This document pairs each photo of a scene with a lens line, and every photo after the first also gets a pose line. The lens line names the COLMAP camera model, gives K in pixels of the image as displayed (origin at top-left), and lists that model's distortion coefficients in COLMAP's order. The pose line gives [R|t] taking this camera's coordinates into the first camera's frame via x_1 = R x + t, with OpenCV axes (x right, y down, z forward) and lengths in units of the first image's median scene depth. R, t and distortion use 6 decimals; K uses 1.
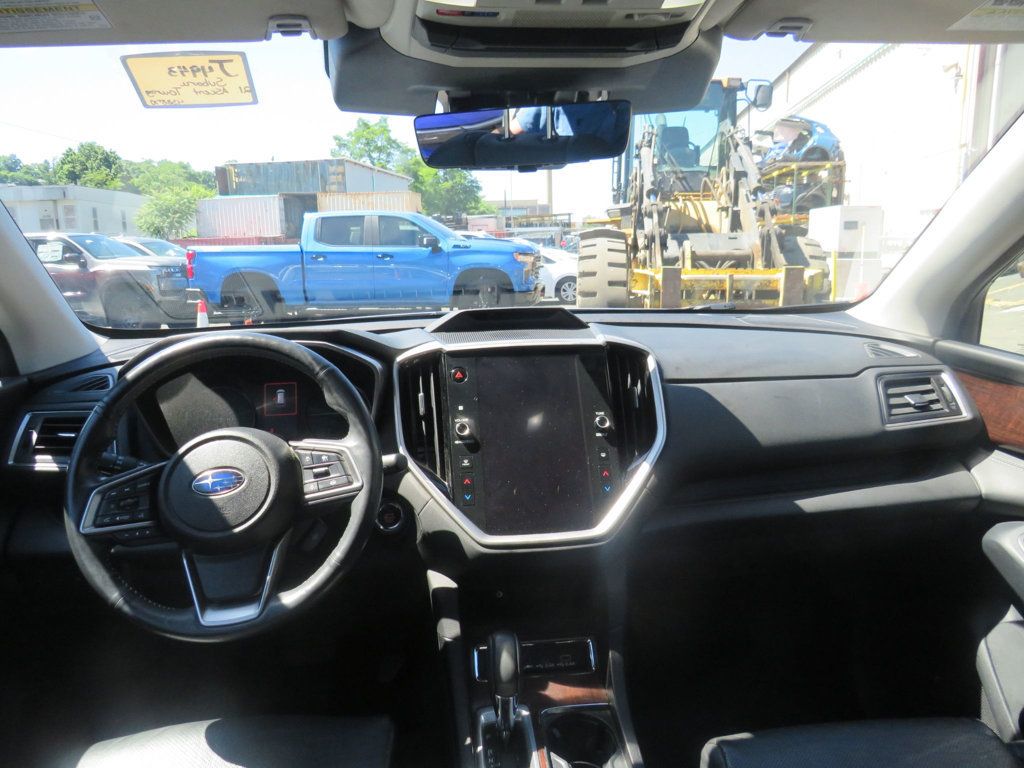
lens RADIAL K [[715.0, 0, 516.0], [0, 715.0, 375.1], [0, 0, 1]] dist [-0.052249, 0.041334]
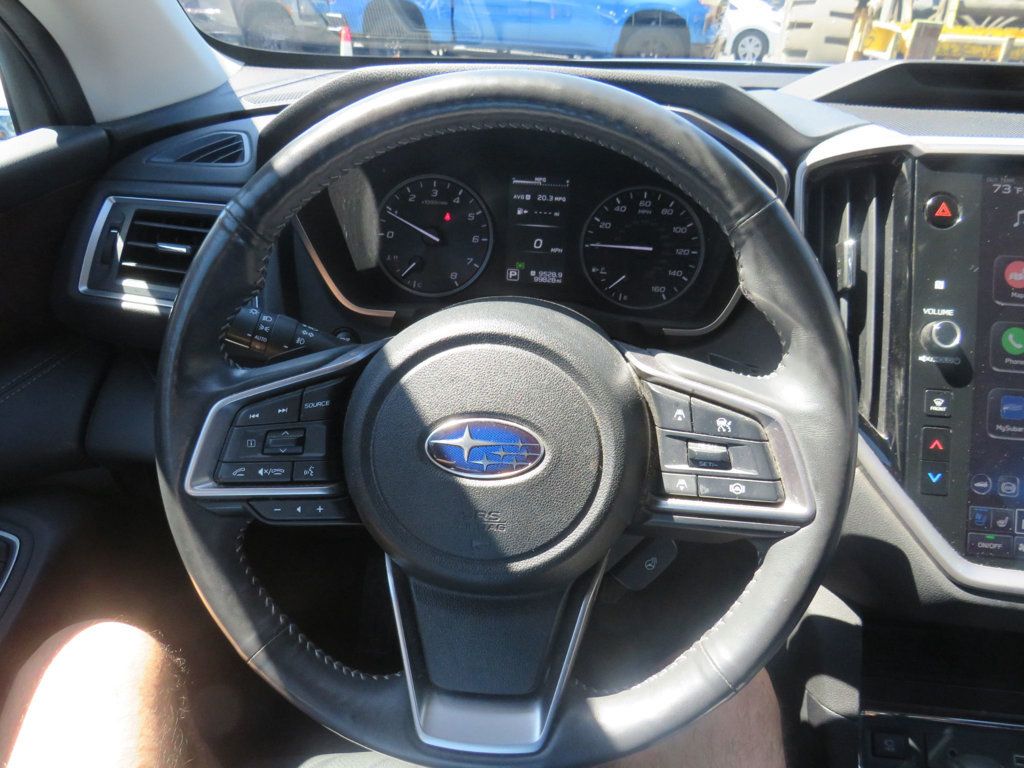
lens RADIAL K [[754.4, 0, 512.0], [0, 754.4, 384.0], [0, 0, 1]] dist [0.002229, -0.001559]
pose [[0.974752, 0.147333, -0.167782, -0.259318], [-0.088228, 0.944404, 0.316727, -0.024546], [0.205119, -0.293927, 0.933559, 0.464291]]
